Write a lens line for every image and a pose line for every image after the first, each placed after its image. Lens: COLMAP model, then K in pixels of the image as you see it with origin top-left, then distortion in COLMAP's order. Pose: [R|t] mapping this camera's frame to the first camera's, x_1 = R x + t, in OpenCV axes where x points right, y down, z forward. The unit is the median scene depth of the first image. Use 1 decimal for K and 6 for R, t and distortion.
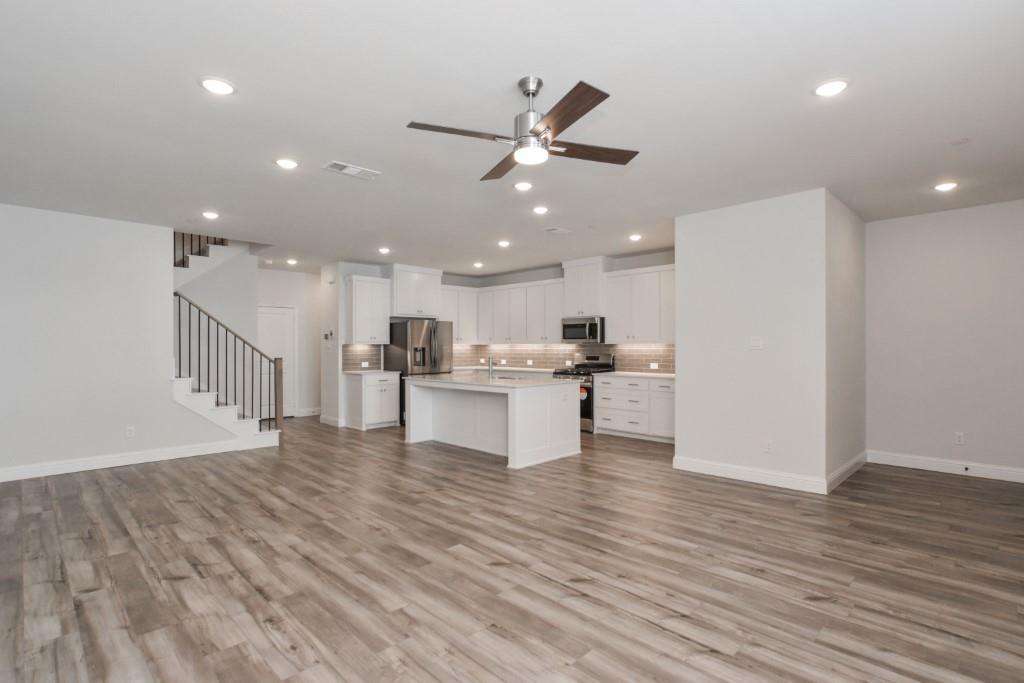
lens RADIAL K [[509.4, 0, 514.6], [0, 509.4, 344.7], [0, 0, 1]] dist [-0.010475, 0.005744]
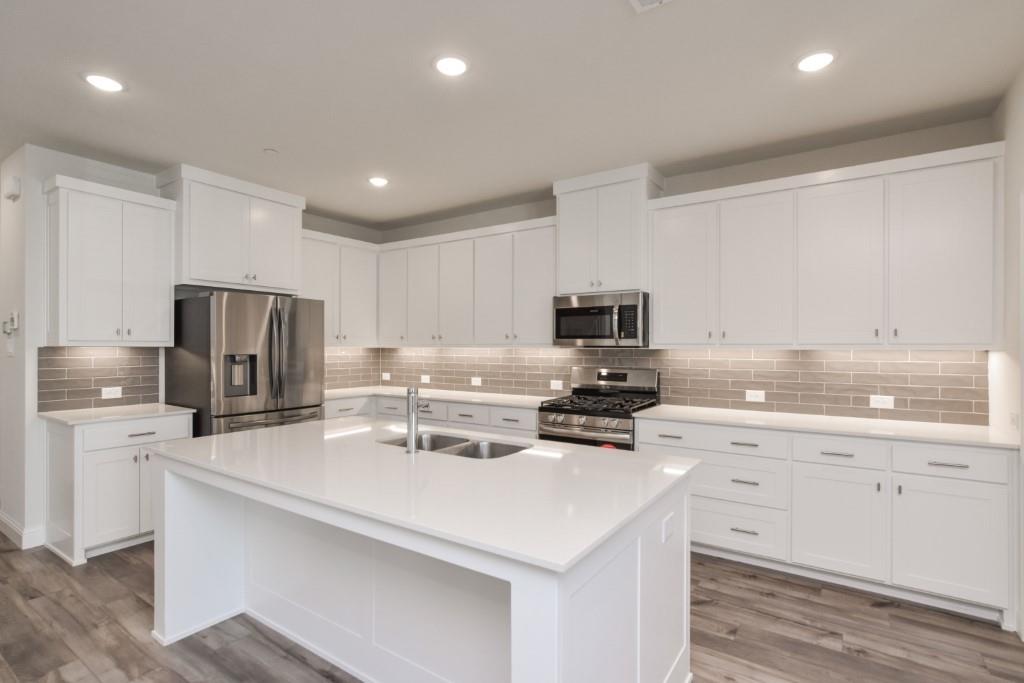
lens RADIAL K [[509.4, 0, 506.2], [0, 509.4, 335.1], [0, 0, 1]] dist [-0.010475, 0.005744]
pose [[0.982382, 0.008613, 0.186688, -0.074058], [-0.005358, 0.999825, -0.017932, -0.008406], [-0.186809, 0.016615, 0.982256, 0.892996]]
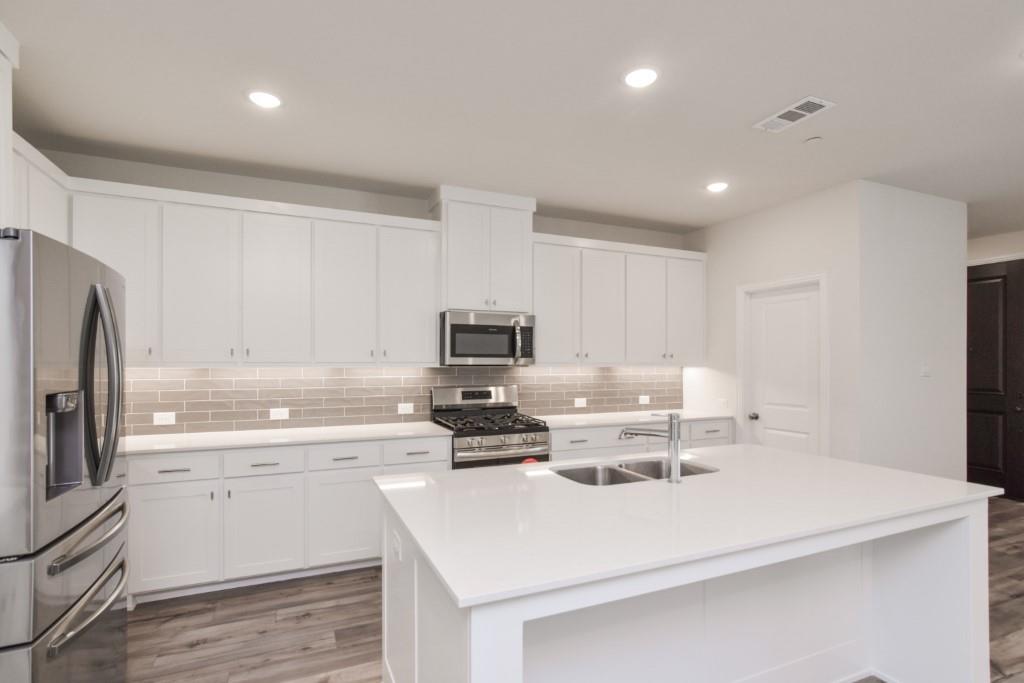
lens RADIAL K [[509.4, 0, 515.4], [0, 509.4, 358.4], [0, 0, 1]] dist [-0.010475, 0.005744]
pose [[0.344728, 0.013535, 0.938605, -0.521674], [-0.003879, 0.999908, -0.012994, -0.005552], [-0.938695, 0.000839, 0.344749, 1.340674]]
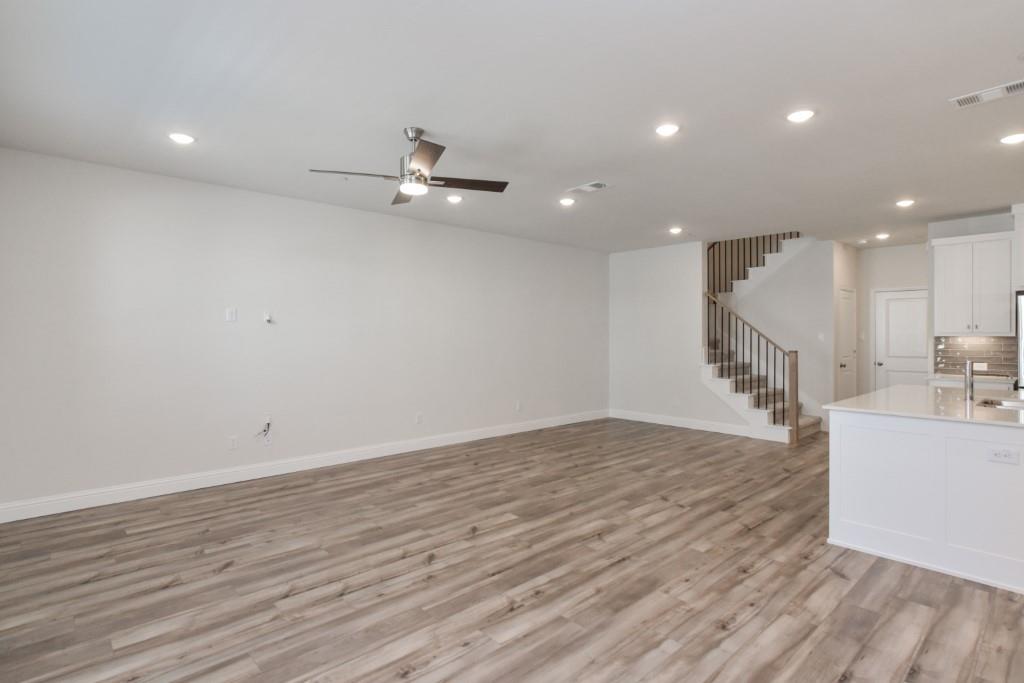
lens RADIAL K [[509.4, 0, 504.2], [0, 509.4, 342.5], [0, 0, 1]] dist [-0.010475, 0.005744]
pose [[-0.055598, 0.016647, -0.998314, 0.715191], [0.002886, 0.999859, 0.016512, -0.010184], [0.998449, -0.001963, -0.055638, 0.725895]]
